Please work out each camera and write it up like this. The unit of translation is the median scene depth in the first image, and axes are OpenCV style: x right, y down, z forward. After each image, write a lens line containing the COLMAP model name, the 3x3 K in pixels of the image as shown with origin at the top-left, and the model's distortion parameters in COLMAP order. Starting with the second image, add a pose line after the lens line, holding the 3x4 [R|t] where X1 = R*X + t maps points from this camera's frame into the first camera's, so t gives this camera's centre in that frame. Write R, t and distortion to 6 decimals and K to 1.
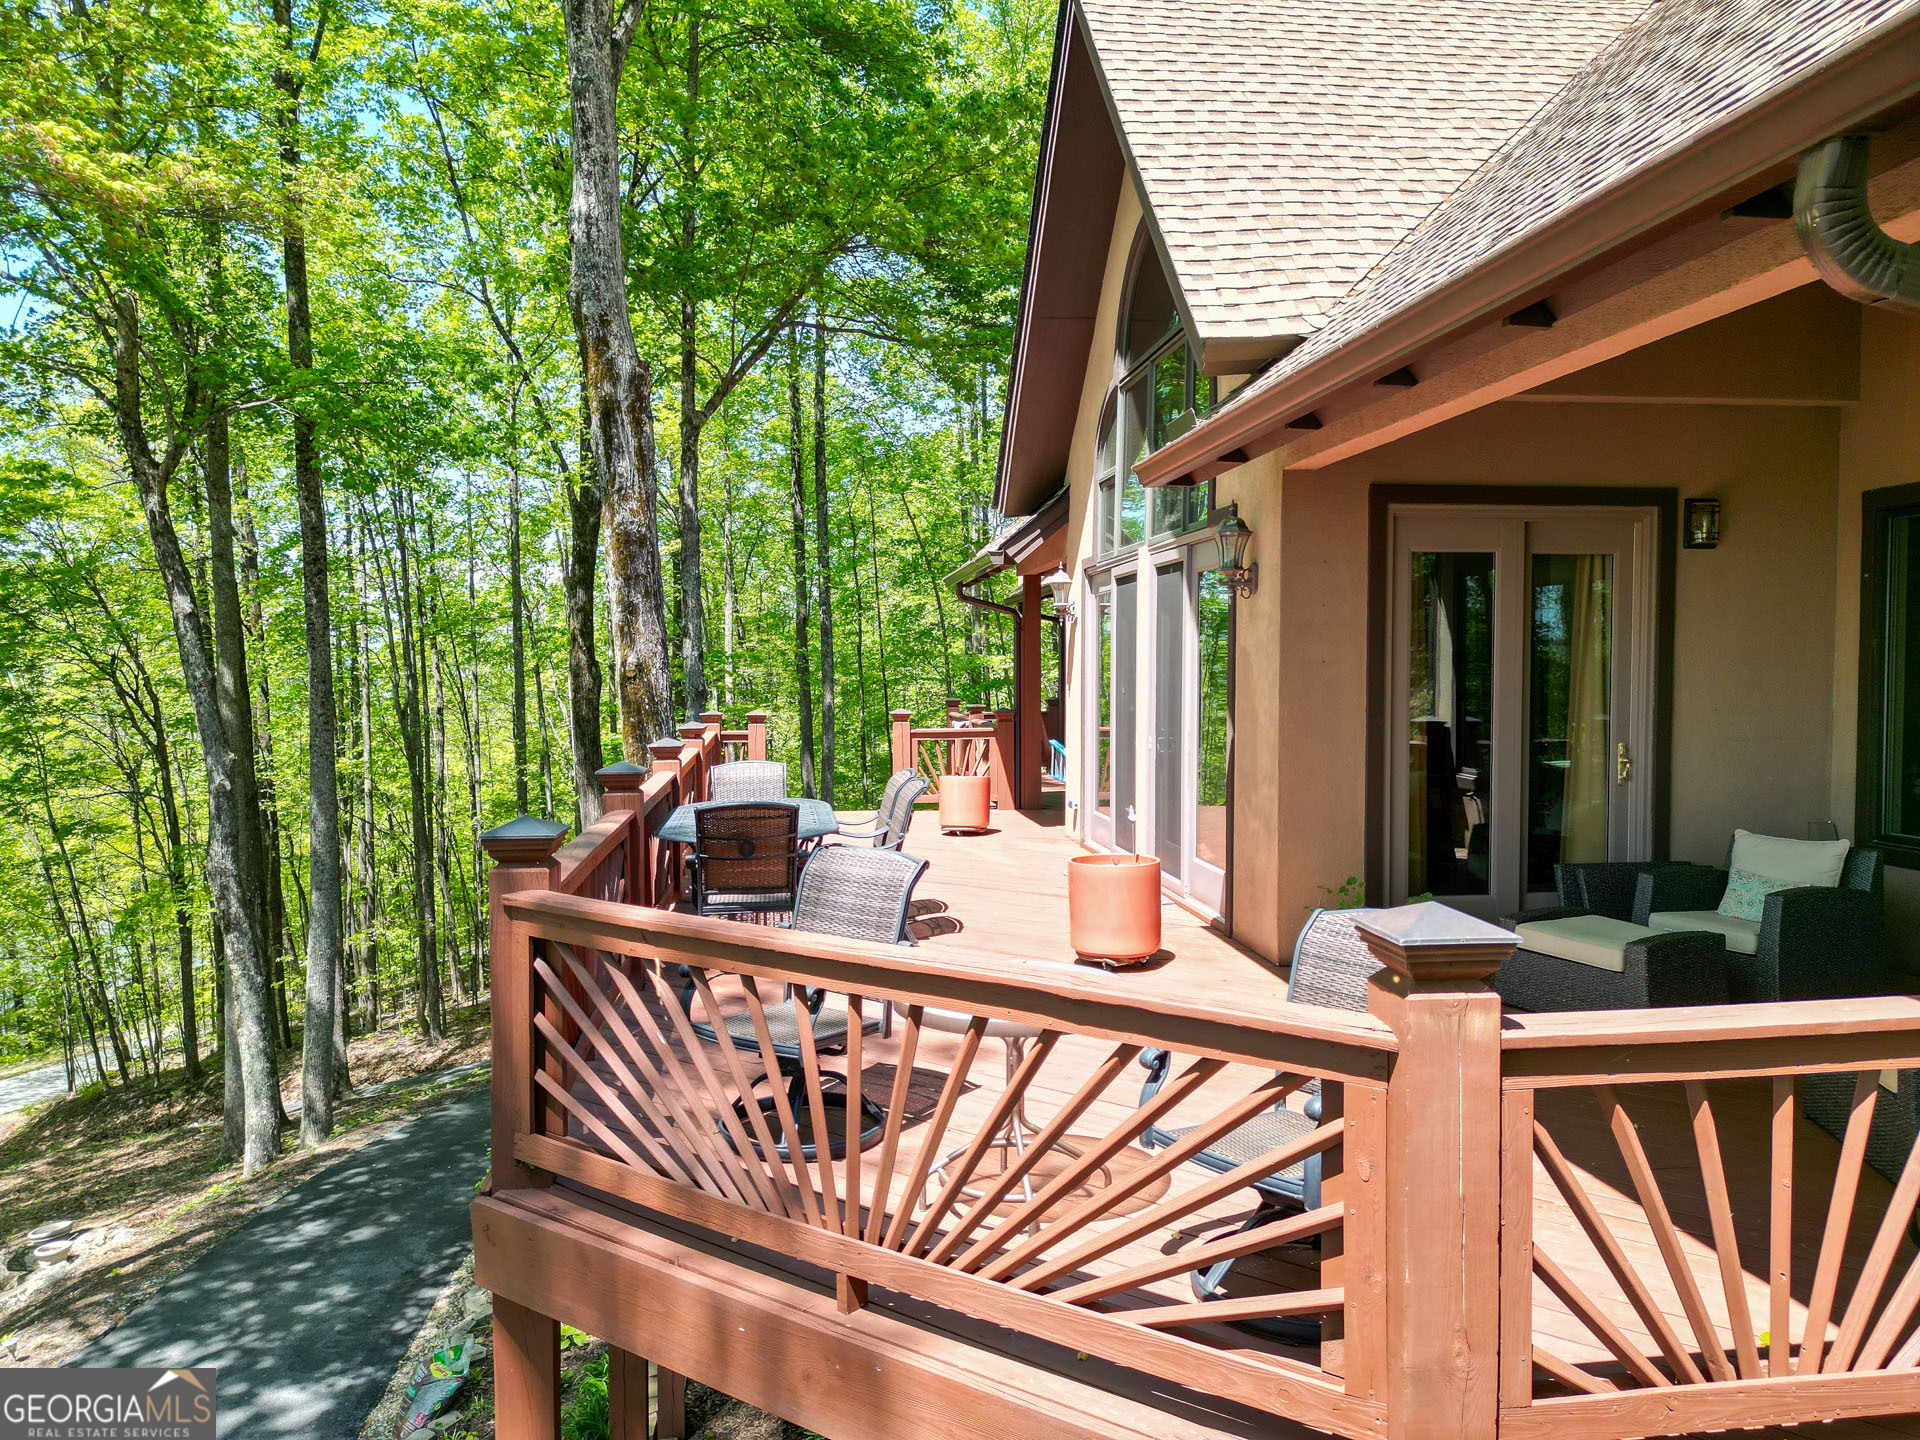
lens RADIAL K [[1353.7, 0, 979.8], [0, 1353.7, 720.6], [0, 0, 1]] dist [0.033305, 0.000923]
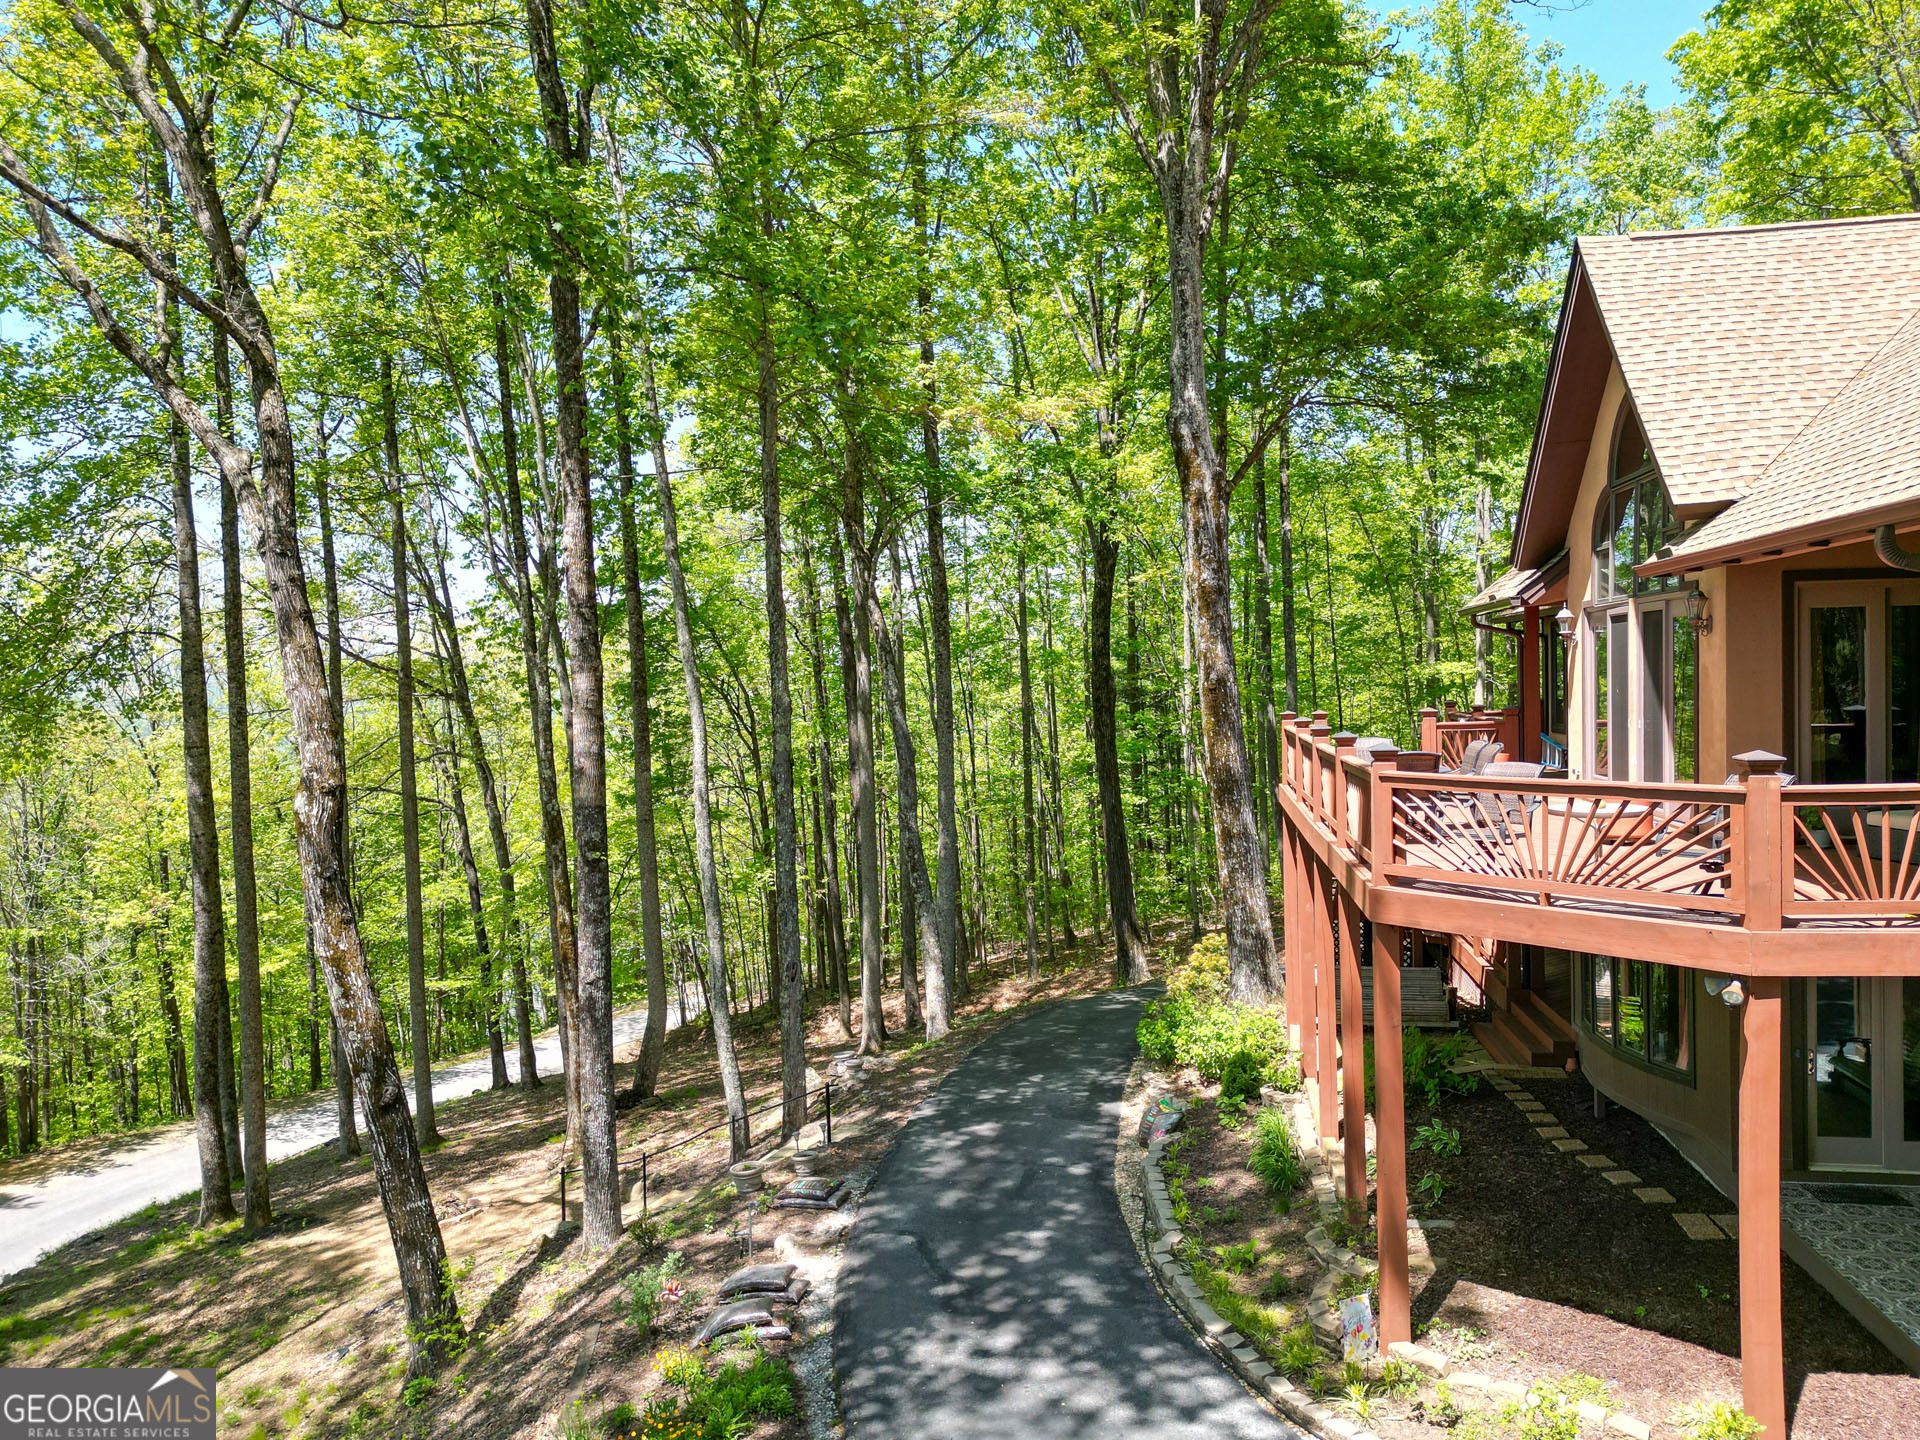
lens RADIAL K [[1452.6, 0, 916.9], [0, 1452.6, 722.8], [0, 0, 1]] dist [0.010607, -0.005052]
pose [[0.950898, -0.009780, -0.309349, -0.195650], [0.007338, 0.999932, -0.009054, 0.031606], [0.309417, 0.006340, 0.950905, -1.134484]]
